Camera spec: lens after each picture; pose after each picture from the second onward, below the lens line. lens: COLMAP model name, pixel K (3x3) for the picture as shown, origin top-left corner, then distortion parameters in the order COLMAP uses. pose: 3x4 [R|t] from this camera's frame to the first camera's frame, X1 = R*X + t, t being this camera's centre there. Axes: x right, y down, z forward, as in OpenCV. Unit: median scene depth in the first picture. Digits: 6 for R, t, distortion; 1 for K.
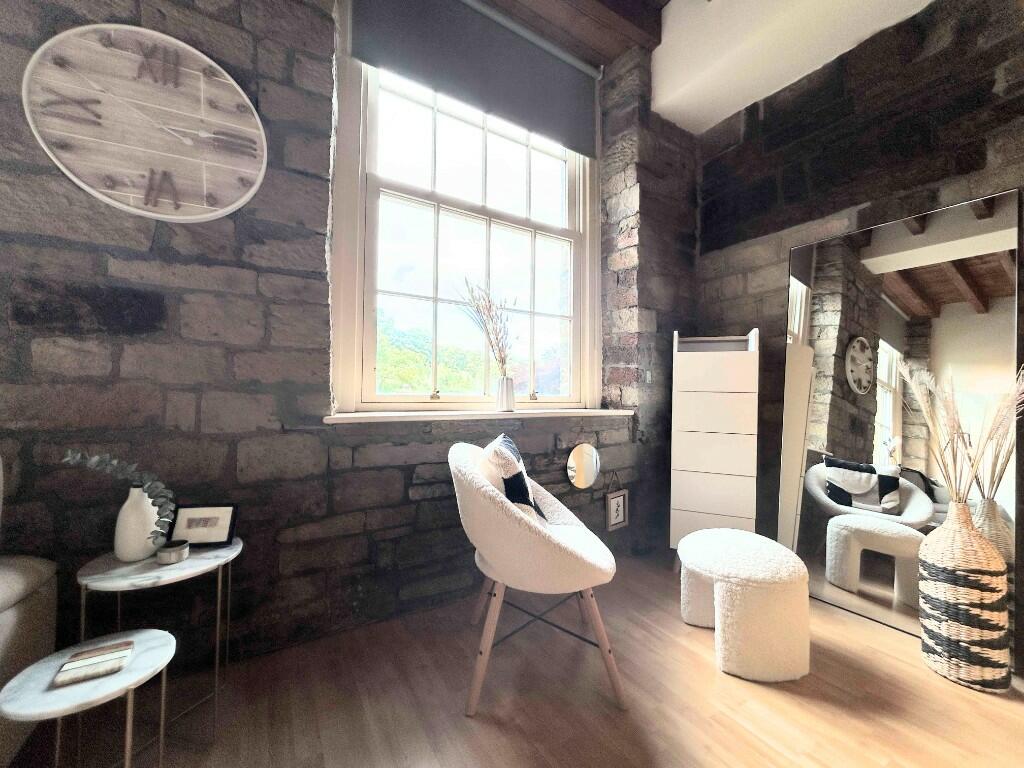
lens RADIAL K [[411.6, 0, 512.0], [0, 411.6, 384.0], [0, 0, 1]] dist [-0.002322, -0.000297]
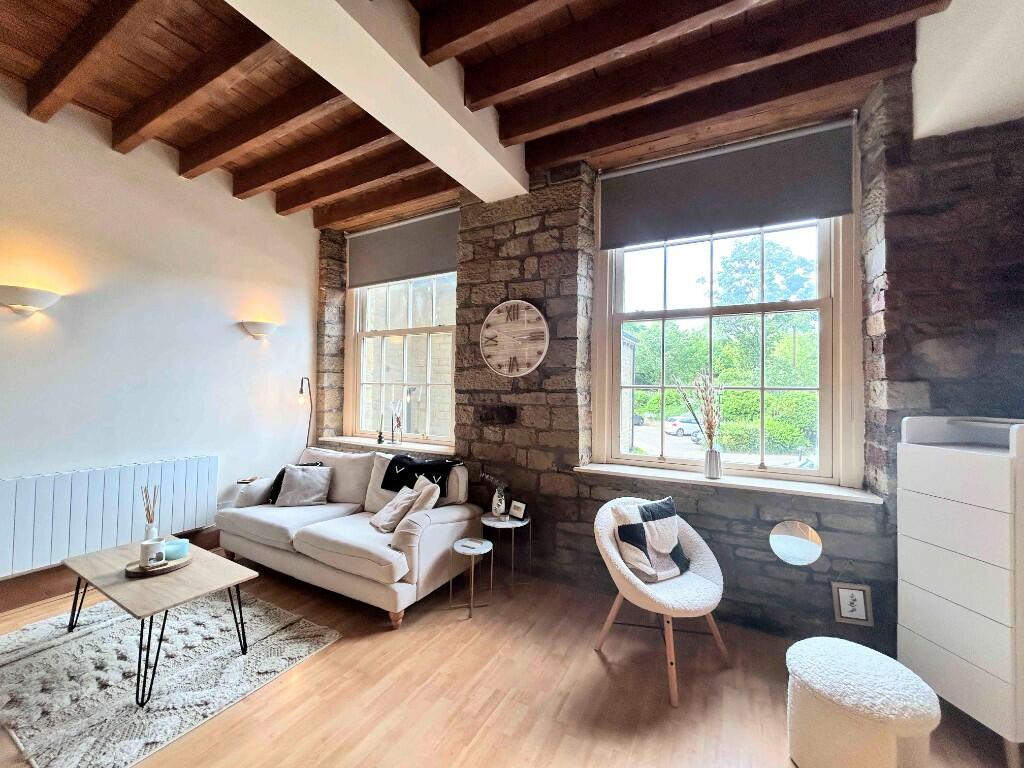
lens RADIAL K [[411.7, 0, 510.6], [0, 411.7, 383.2], [0, 0, 1]] dist [0.000360, 0.000125]
pose [[0.506081, -0.020188, -0.862250, 0.916064], [0.010101, 0.999796, -0.017481, -0.244844], [0.862427, 0.000137, 0.506182, -0.176459]]
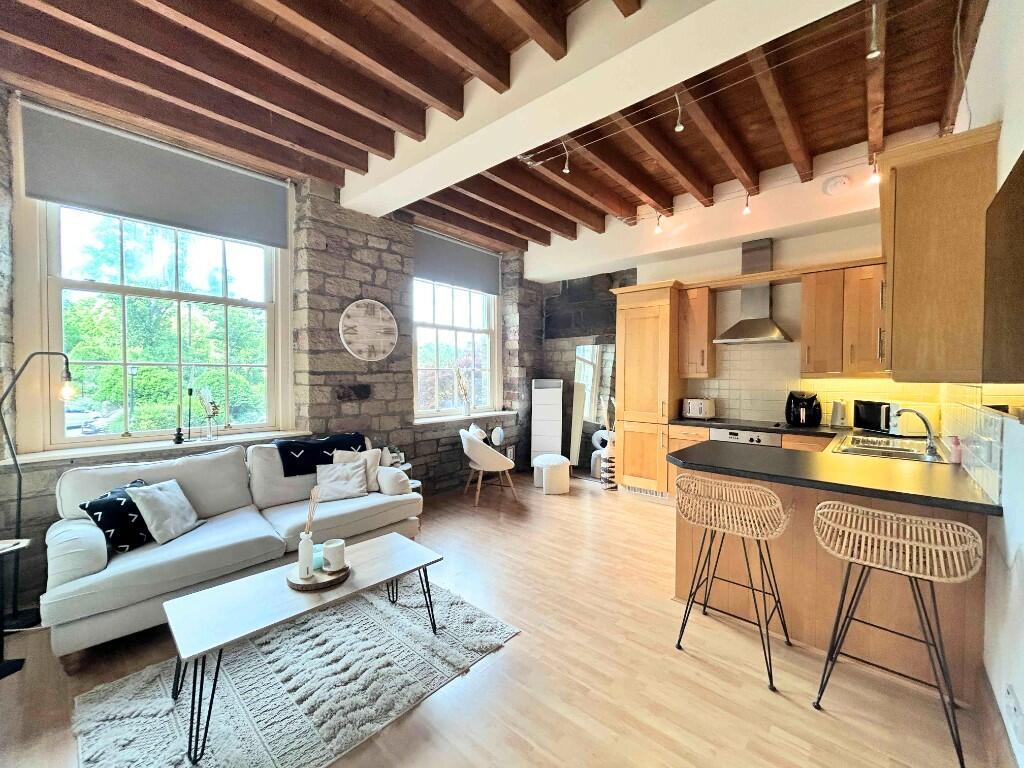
lens RADIAL K [[411.7, 0, 510.6], [0, 411.7, 383.2], [0, 0, 1]] dist [0.000360, 0.000125]
pose [[0.955308, -0.017800, 0.295076, -0.585058], [0.004418, 0.998934, 0.045956, -0.283031], [-0.295579, -0.042599, 0.954368, -1.673732]]
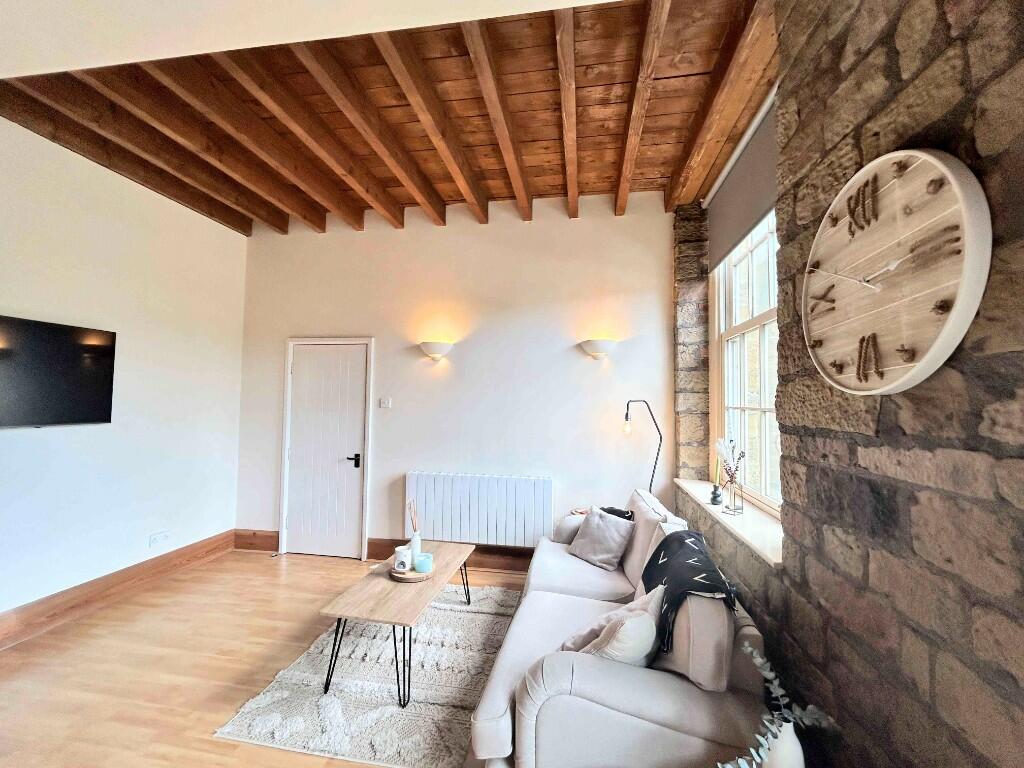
lens RADIAL K [[411.7, 0, 510.6], [0, 411.7, 383.2], [0, 0, 1]] dist [0.000360, 0.000125]
pose [[-0.646320, -0.055291, -0.761060, 0.151932], [-0.008954, 0.997852, -0.064889, -0.277877], [0.763014, -0.035125, -0.645427, 0.741626]]
